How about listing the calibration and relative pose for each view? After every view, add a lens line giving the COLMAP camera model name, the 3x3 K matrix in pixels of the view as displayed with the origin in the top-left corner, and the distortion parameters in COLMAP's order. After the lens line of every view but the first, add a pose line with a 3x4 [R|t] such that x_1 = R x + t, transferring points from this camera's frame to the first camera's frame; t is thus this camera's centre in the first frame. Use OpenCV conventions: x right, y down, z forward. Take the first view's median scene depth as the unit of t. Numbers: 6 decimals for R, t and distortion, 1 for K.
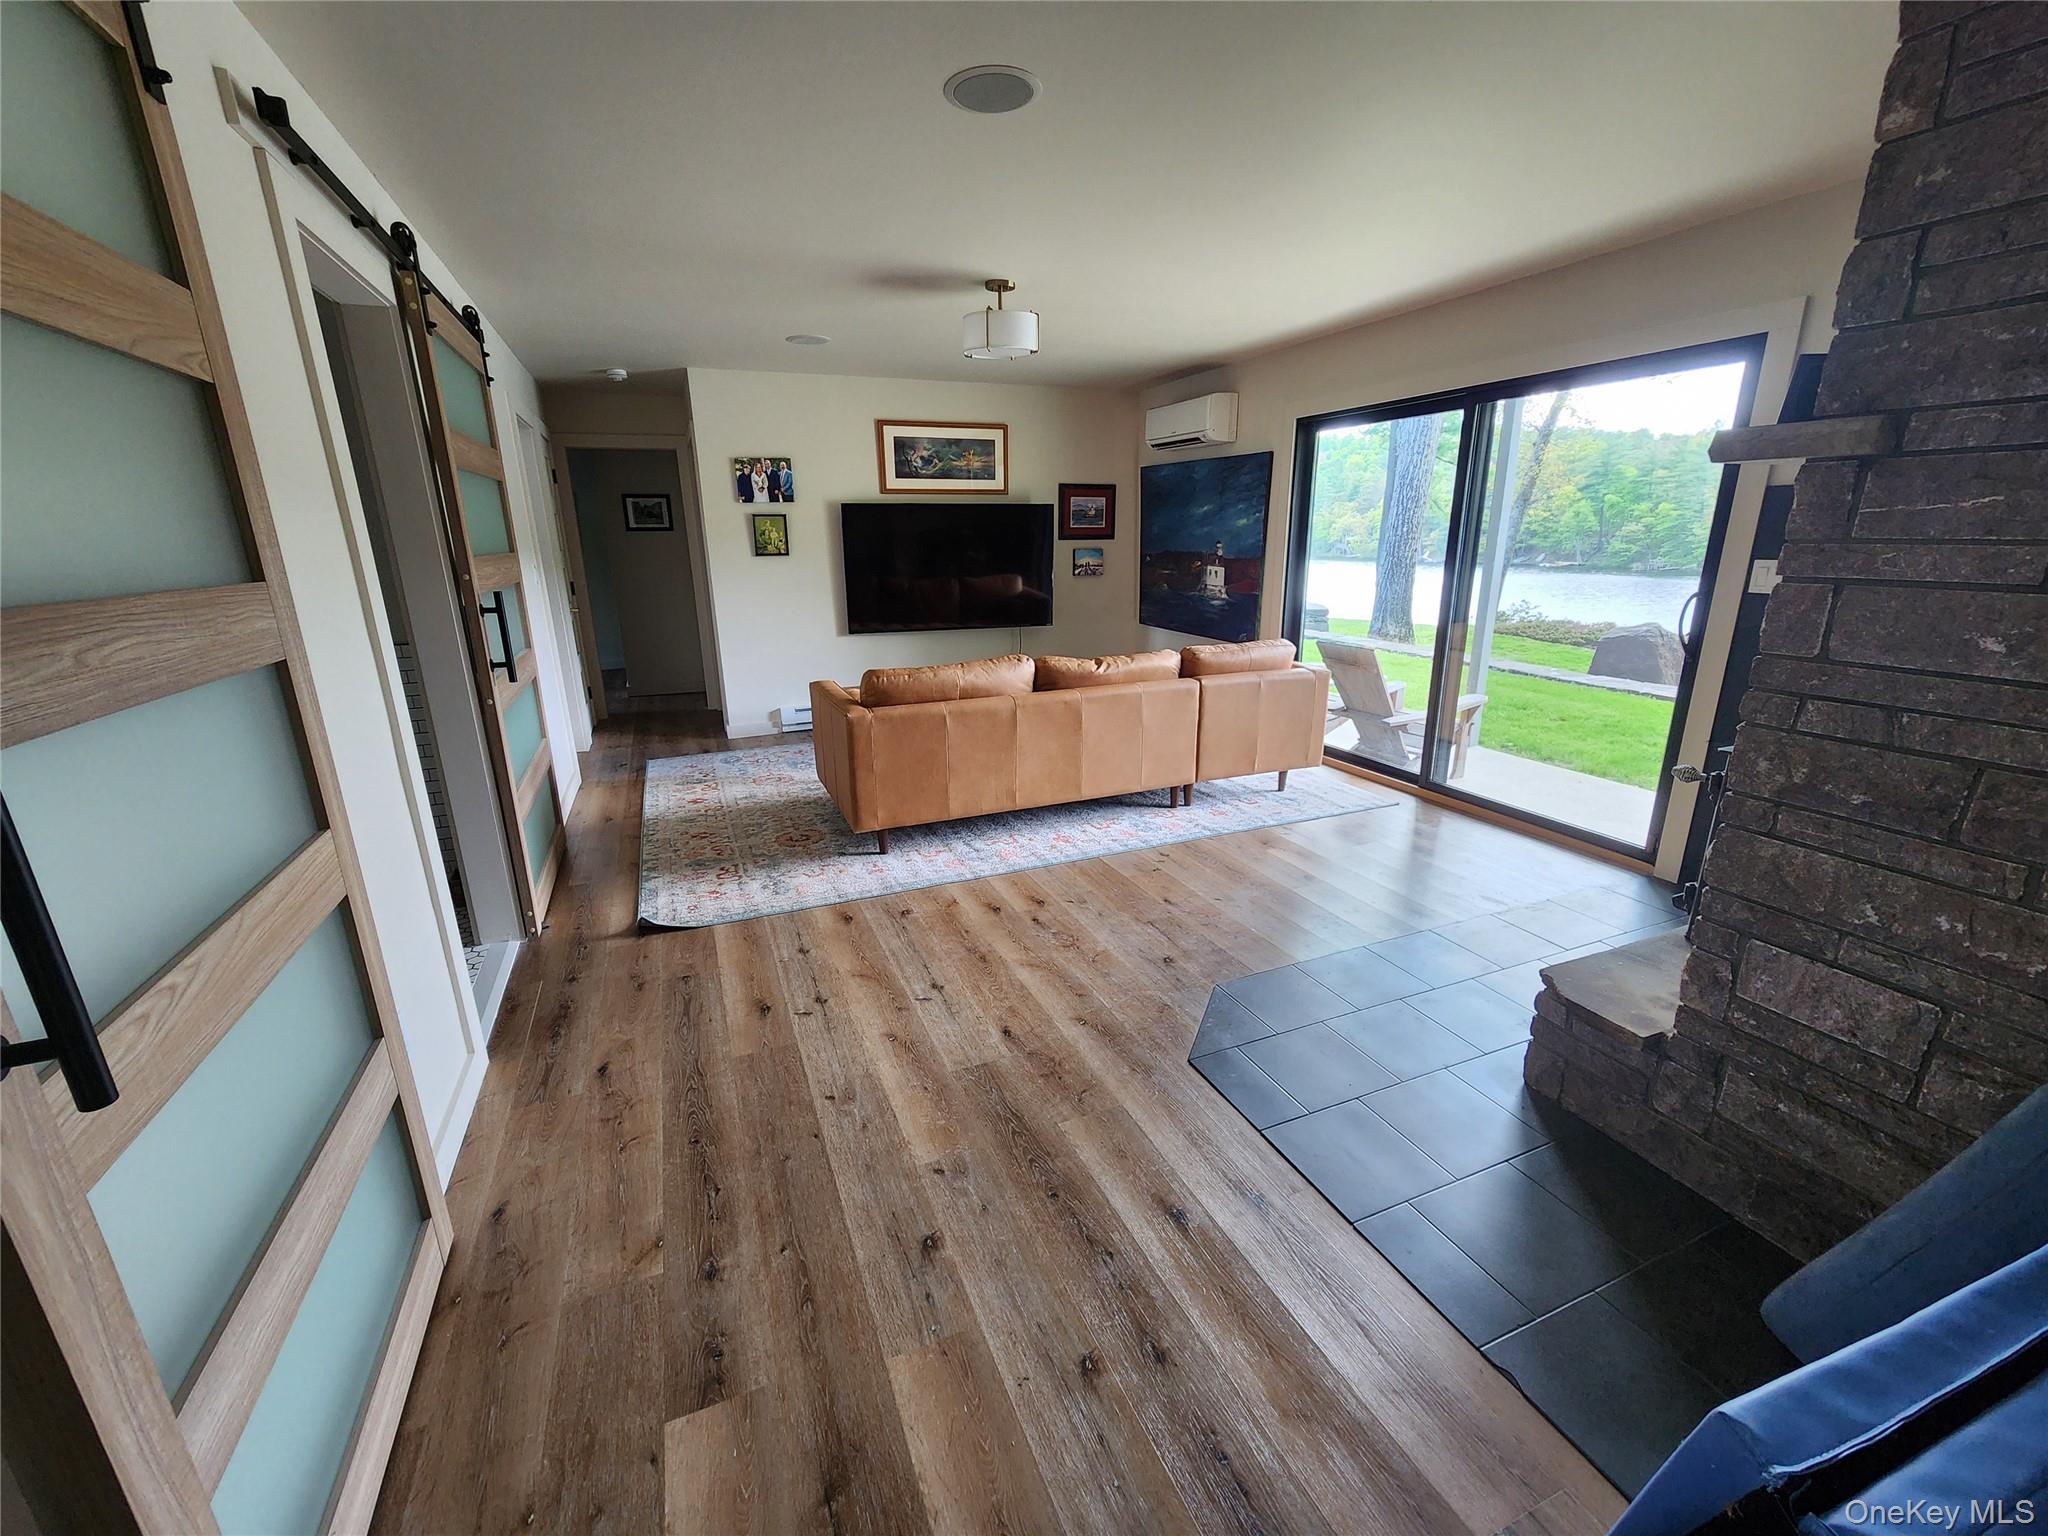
lens RADIAL K [[833.1, 0, 1017.4], [0, 833.1, 771.8], [0, 0, 1]] dist [0.001044, 0.000343]
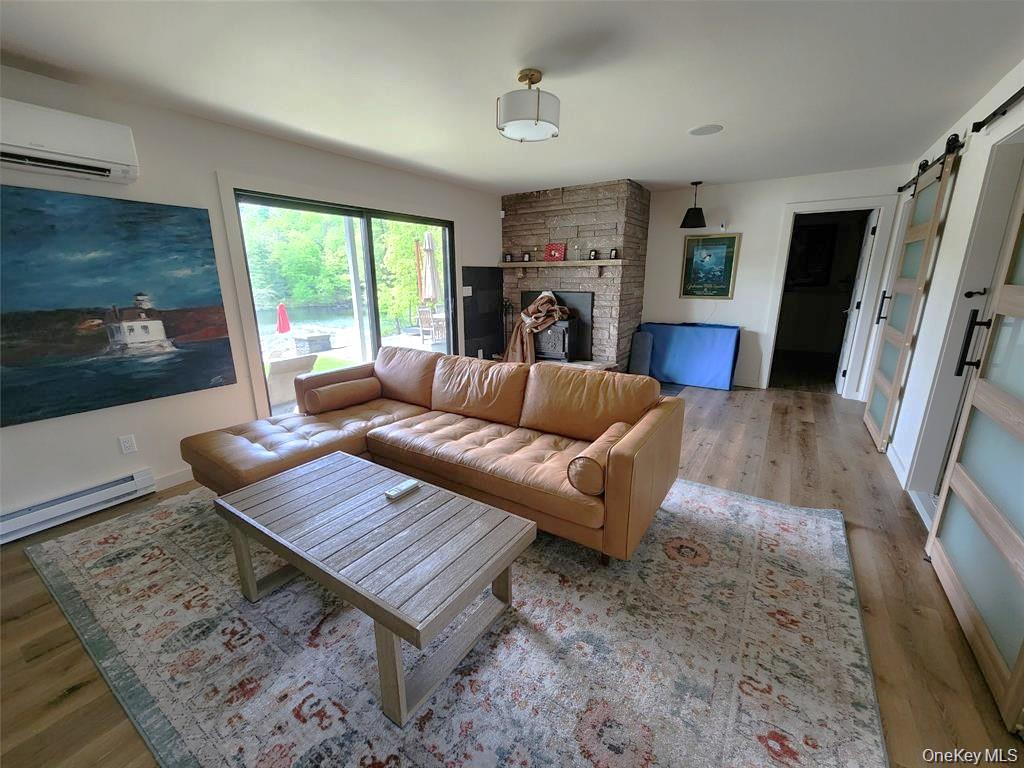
lens RADIAL K [[416.5, 0, 508.7], [0, 416.5, 385.9], [0, 0, 1]] dist [0.001044, 0.000343]
pose [[-0.555487, -0.197170, 0.807811, -0.610268], [0.247201, 0.888401, 0.386827, -0.440117], [-0.793931, 0.414569, -0.444754, 1.543527]]
